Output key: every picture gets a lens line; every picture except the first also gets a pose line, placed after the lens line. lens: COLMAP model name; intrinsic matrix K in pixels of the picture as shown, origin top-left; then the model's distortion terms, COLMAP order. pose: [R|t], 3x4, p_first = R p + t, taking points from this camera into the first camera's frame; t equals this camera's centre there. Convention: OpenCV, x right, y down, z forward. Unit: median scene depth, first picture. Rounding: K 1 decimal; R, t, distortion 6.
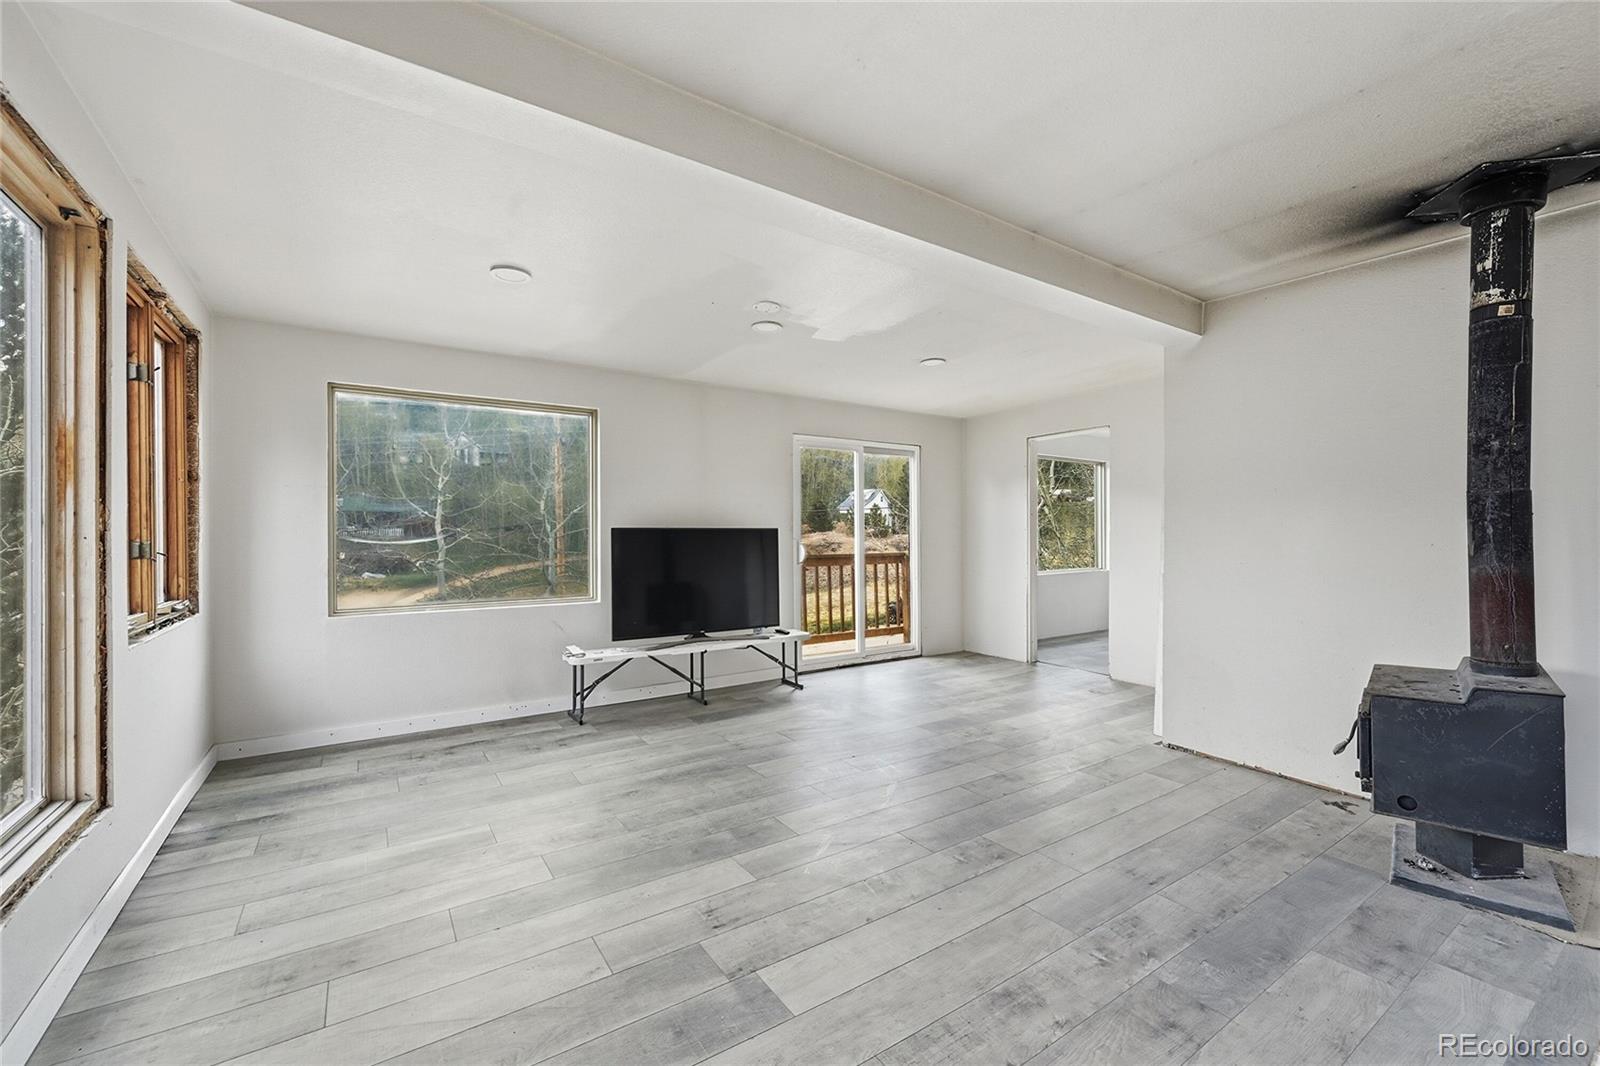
lens RADIAL K [[662.0, 0, 810.6], [0, 662.0, 519.6], [0, 0, 1]] dist [0.000377, 0.000186]
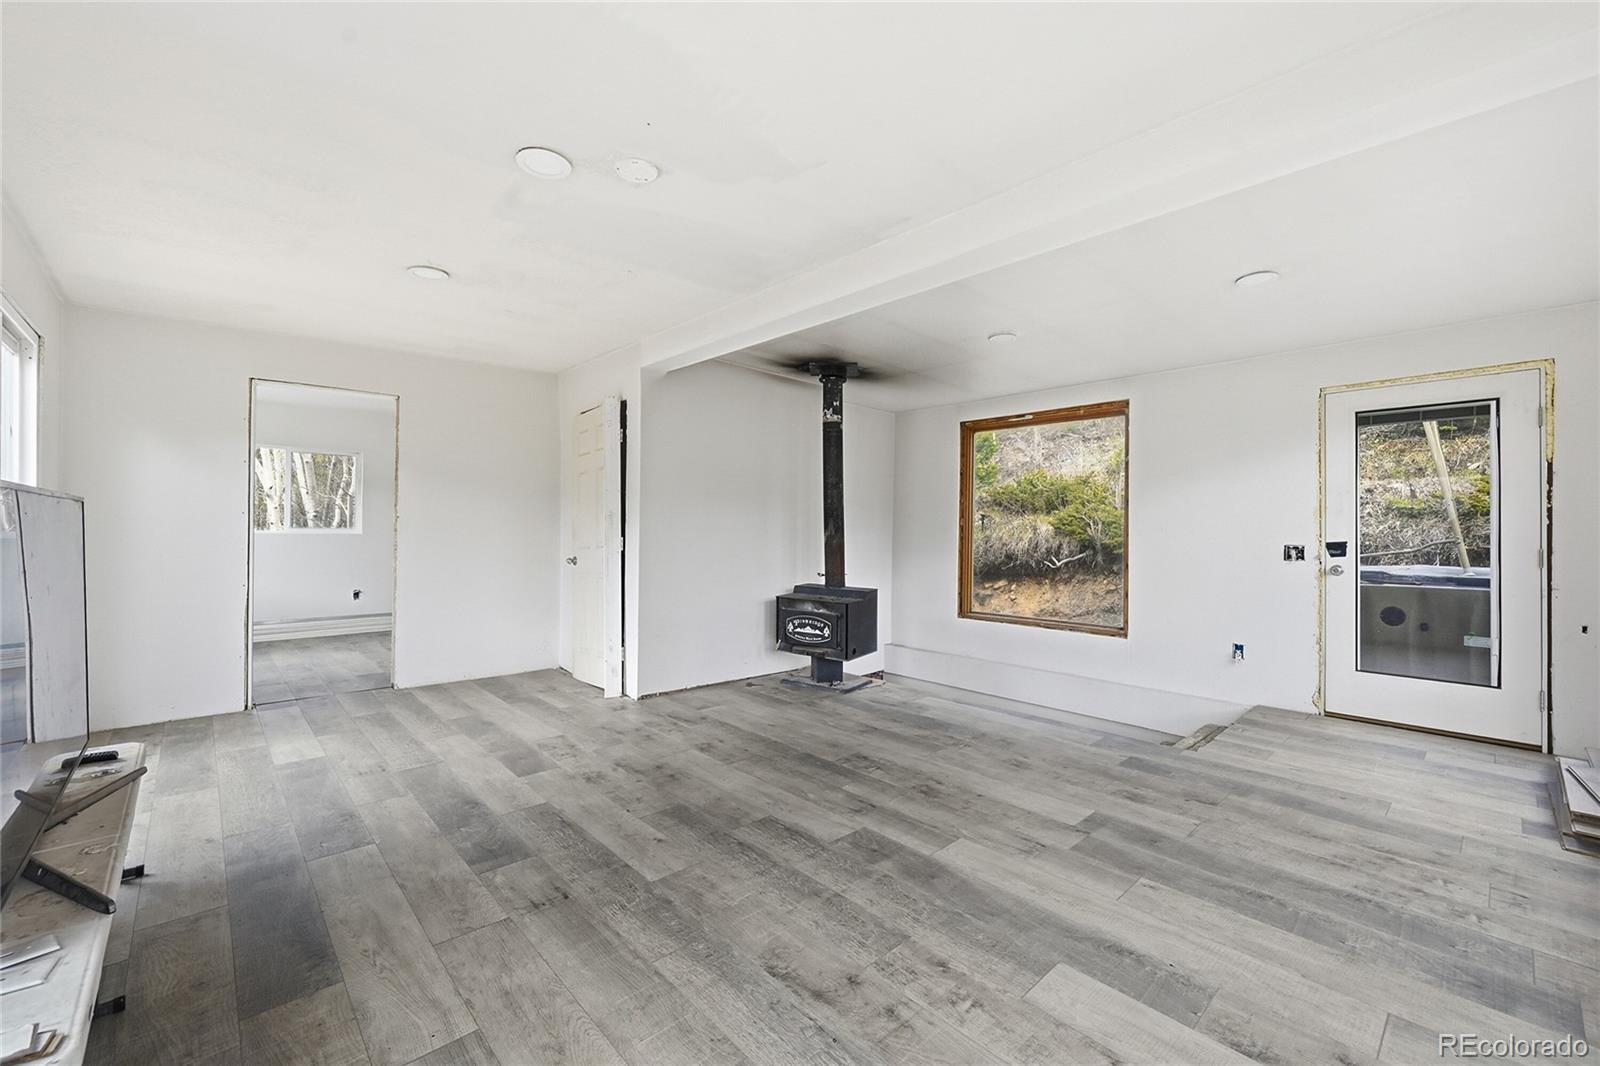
lens RADIAL K [[645.7, 0, 806.1], [0, 645.7, 526.4], [0, 0, 1]] dist [-0.000980, 0.000022]
pose [[-0.149330, 0.005272, 0.988773, -0.979393], [-0.027221, 0.999585, -0.009440, 0.040666], [-0.988413, -0.028325, -0.149125, 1.269723]]
